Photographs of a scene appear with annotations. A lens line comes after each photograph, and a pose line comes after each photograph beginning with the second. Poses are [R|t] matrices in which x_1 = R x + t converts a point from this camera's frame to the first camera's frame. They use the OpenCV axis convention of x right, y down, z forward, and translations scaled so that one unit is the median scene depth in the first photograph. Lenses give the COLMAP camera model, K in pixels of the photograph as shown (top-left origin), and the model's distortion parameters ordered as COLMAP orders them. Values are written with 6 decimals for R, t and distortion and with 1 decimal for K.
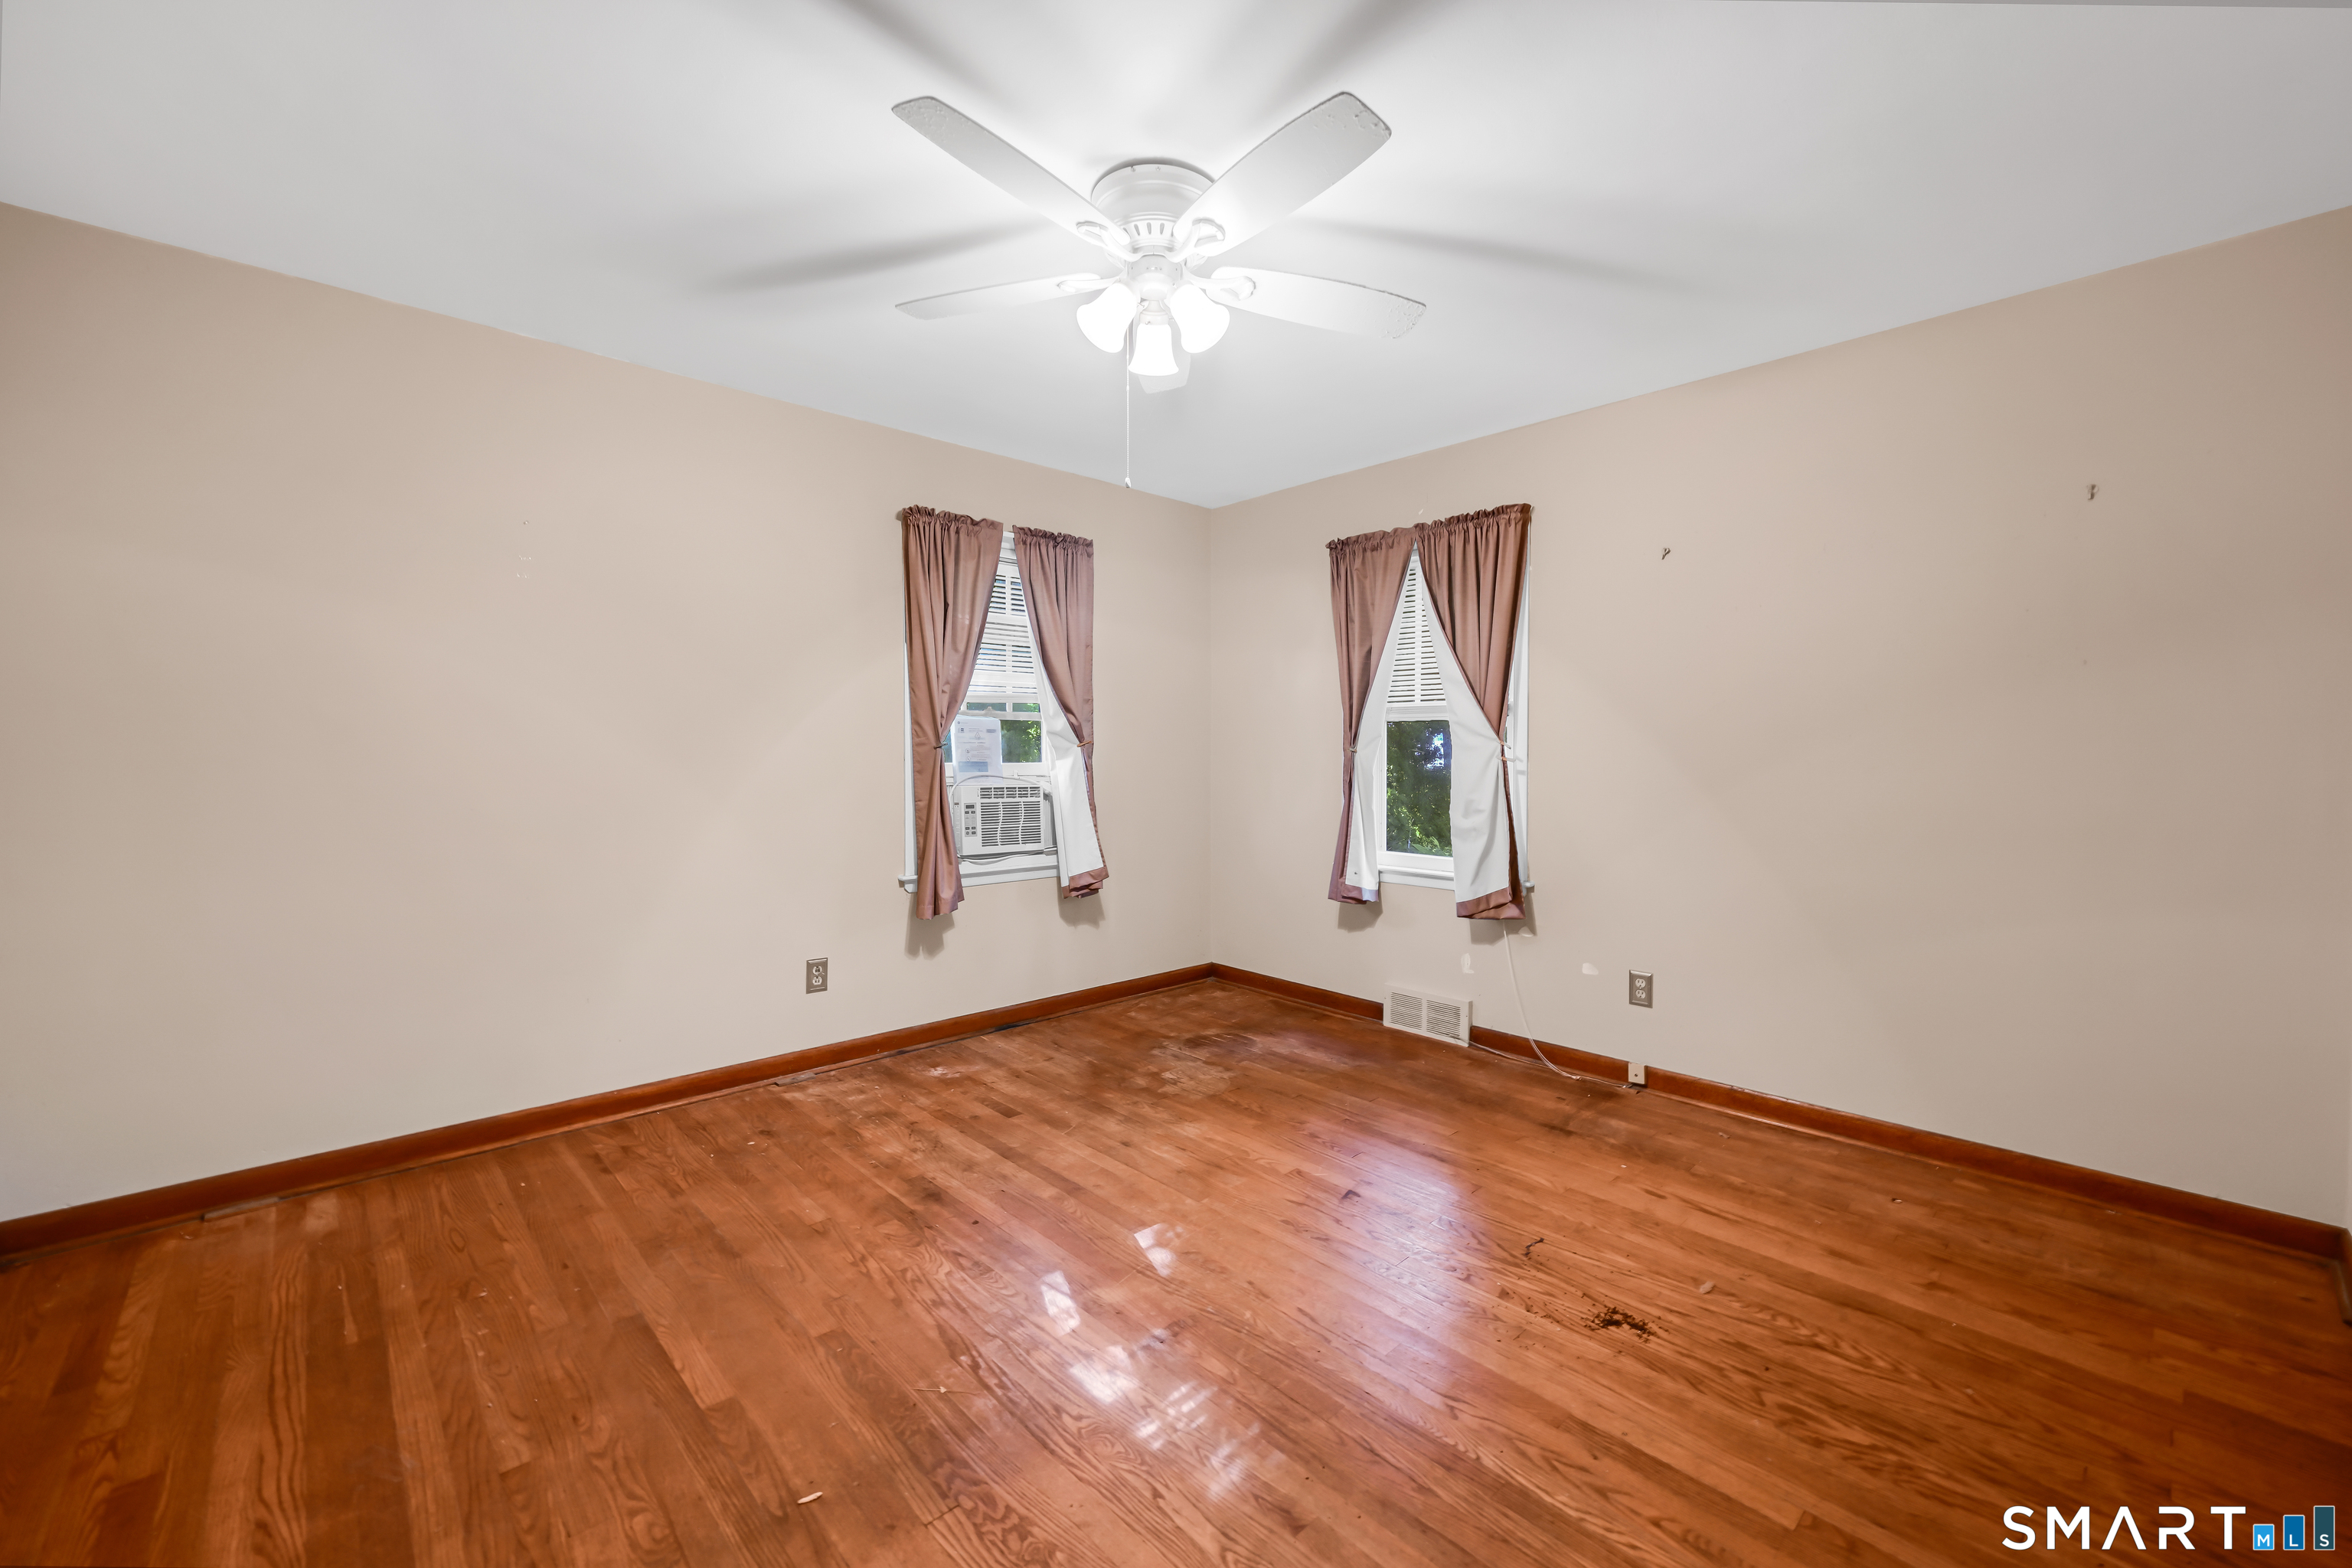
lens RADIAL K [[921.6, 0, 1180.4], [0, 921.6, 780.2], [0, 0, 1]] dist [0.000220, 0.000024]
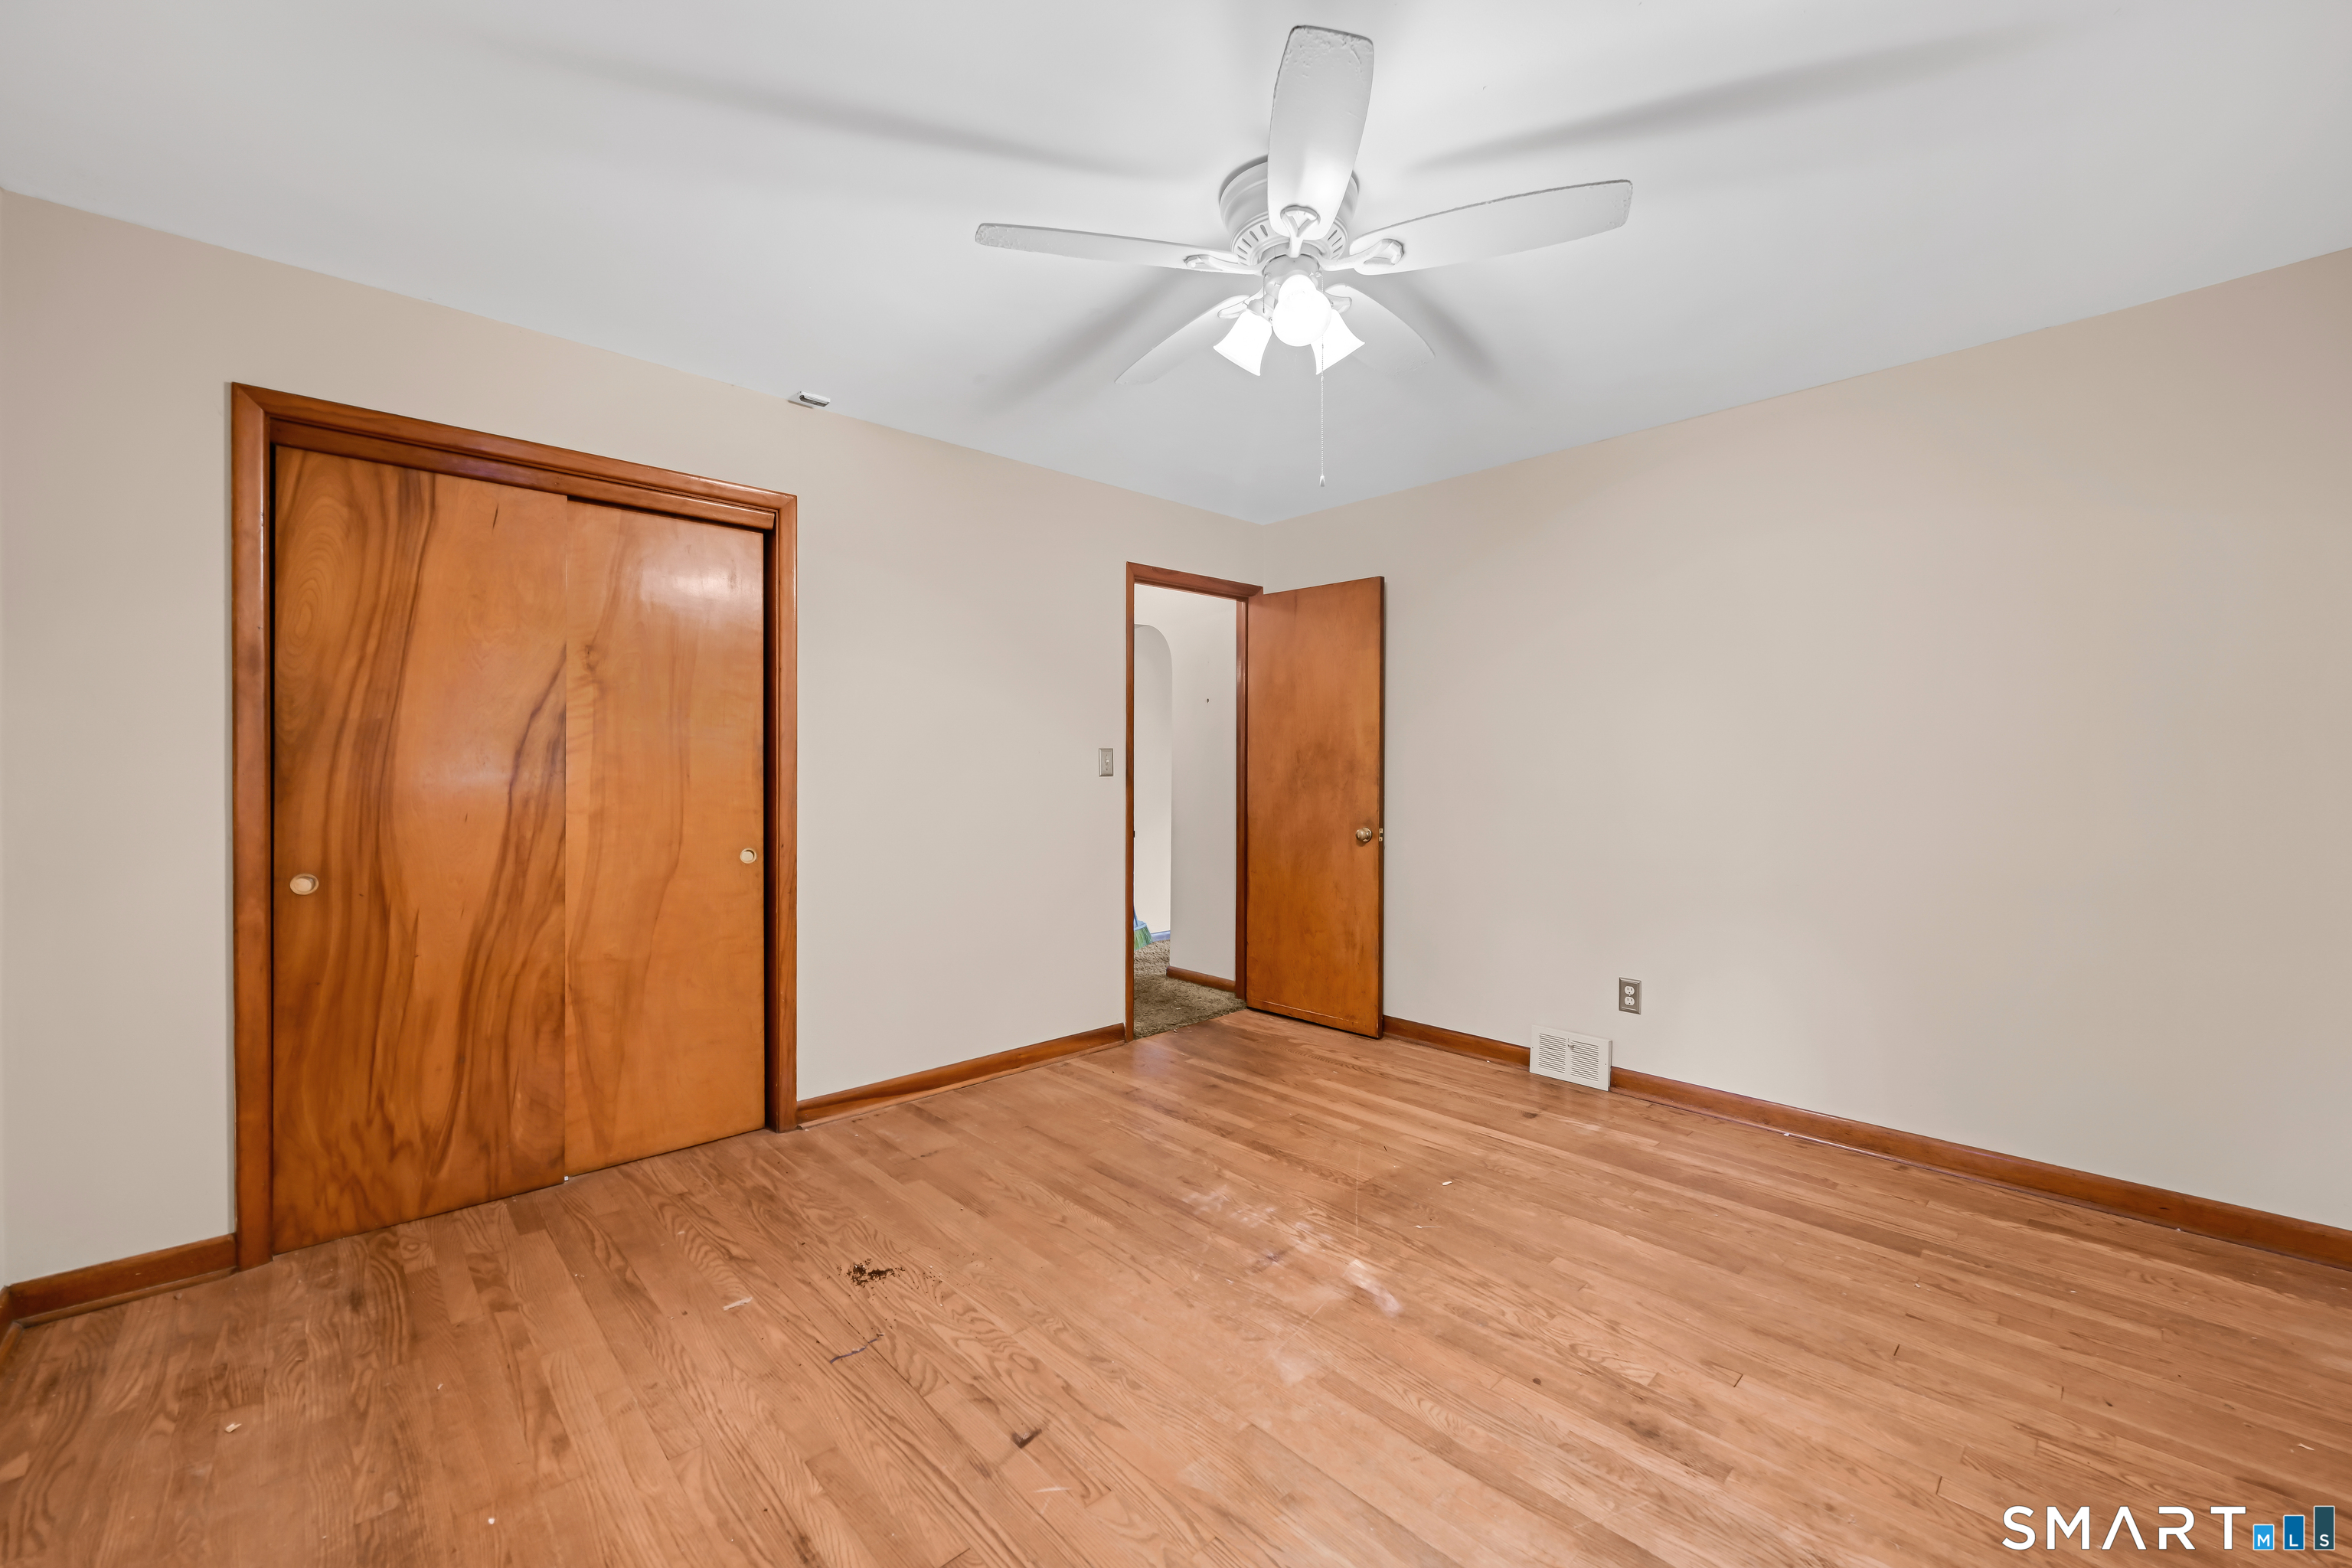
lens RADIAL K [[921.6, 0, 1172.0], [0, 921.6, 778.7], [0, 0, 1]] dist [0.000220, 0.000024]
pose [[-0.999961, -0.001760, 0.008639, 0.092743], [-0.001391, 0.999095, 0.042522, -0.068250], [-0.008706, 0.042509, -0.999058, 2.050225]]
